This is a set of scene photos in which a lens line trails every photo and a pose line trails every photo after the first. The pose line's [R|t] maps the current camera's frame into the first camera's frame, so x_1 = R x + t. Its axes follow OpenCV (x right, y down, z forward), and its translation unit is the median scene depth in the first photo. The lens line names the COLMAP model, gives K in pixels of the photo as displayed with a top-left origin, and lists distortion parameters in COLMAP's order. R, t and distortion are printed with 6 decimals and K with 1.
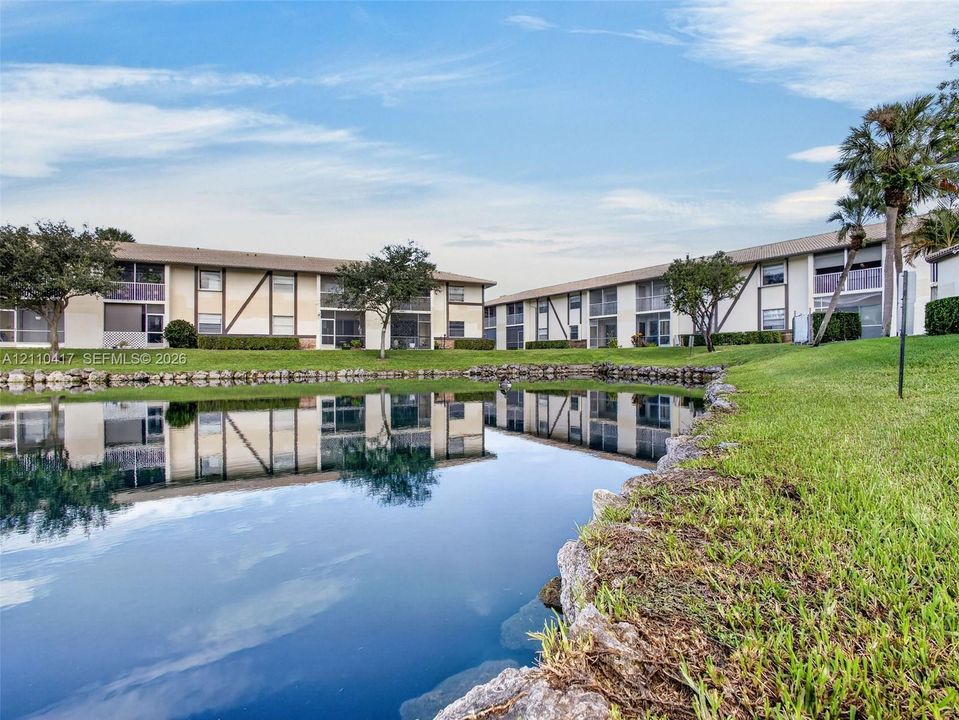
lens RADIAL K [[456.8, 0, 479.5], [0, 456.8, 360.0], [0, 0, 1]] dist [-0.014291, 0.007808]
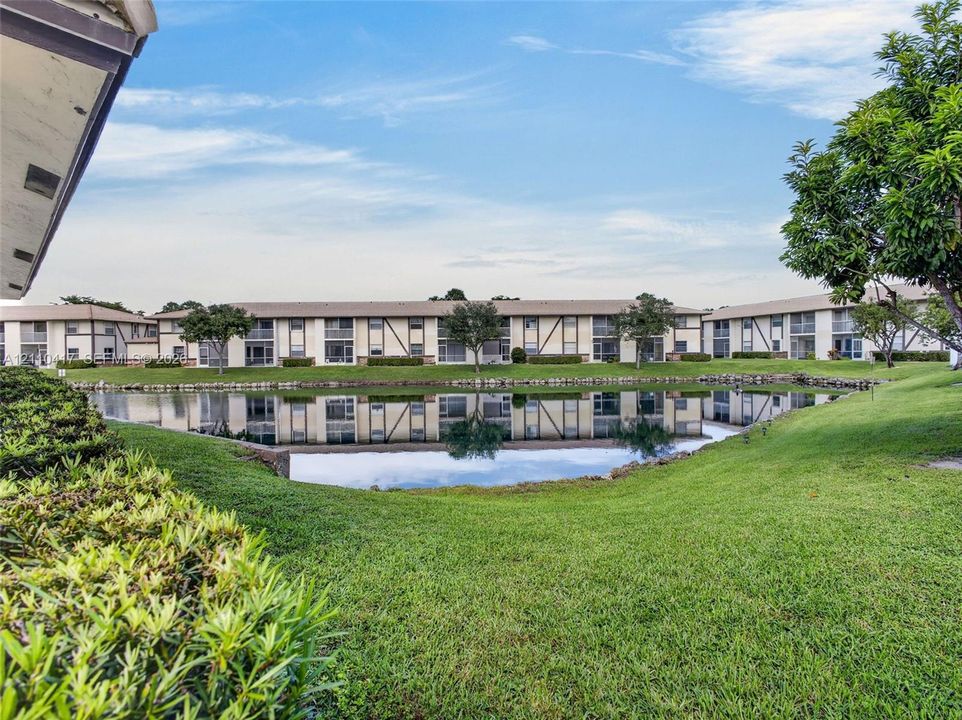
lens RADIAL K [[458.2, 0, 481.0], [0, 458.2, 360.0], [0, 0, 1]] dist [-0.014291, 0.007808]
pose [[0.934936, -0.000832, -0.354814, -0.143238], [0.006504, 0.999869, 0.014794, -0.057344], [0.354756, -0.016140, 0.934820, -0.620979]]
